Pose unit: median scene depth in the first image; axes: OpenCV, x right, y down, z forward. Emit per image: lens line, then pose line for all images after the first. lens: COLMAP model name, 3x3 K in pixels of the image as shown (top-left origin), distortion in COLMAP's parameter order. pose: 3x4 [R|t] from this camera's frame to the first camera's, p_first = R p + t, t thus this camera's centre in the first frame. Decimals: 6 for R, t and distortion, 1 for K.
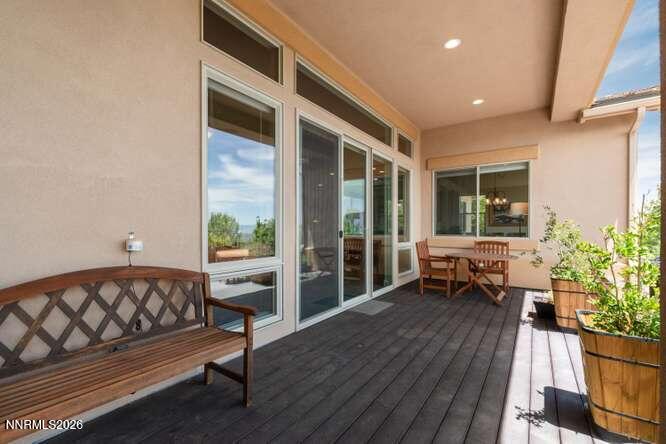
lens RADIAL K [[292.9, 0, 330.1], [0, 292.9, 228.3], [0, 0, 1]] dist [0.010931, -0.000246]
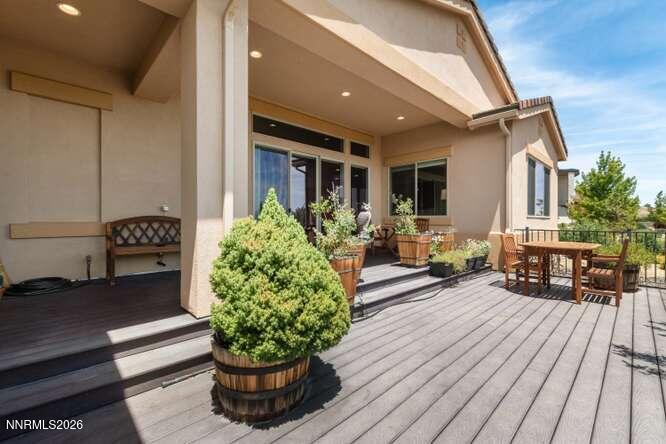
lens RADIAL K [[291.0, 0, 334.8], [0, 291.0, 223.3], [0, 0, 1]] dist [-0.002259, -0.000682]
pose [[0.982202, 0.002251, -0.187814, 0.504883], [-0.000116, 0.999935, 0.011377, 0.064043], [0.187827, -0.011153, 0.982139, -0.482563]]
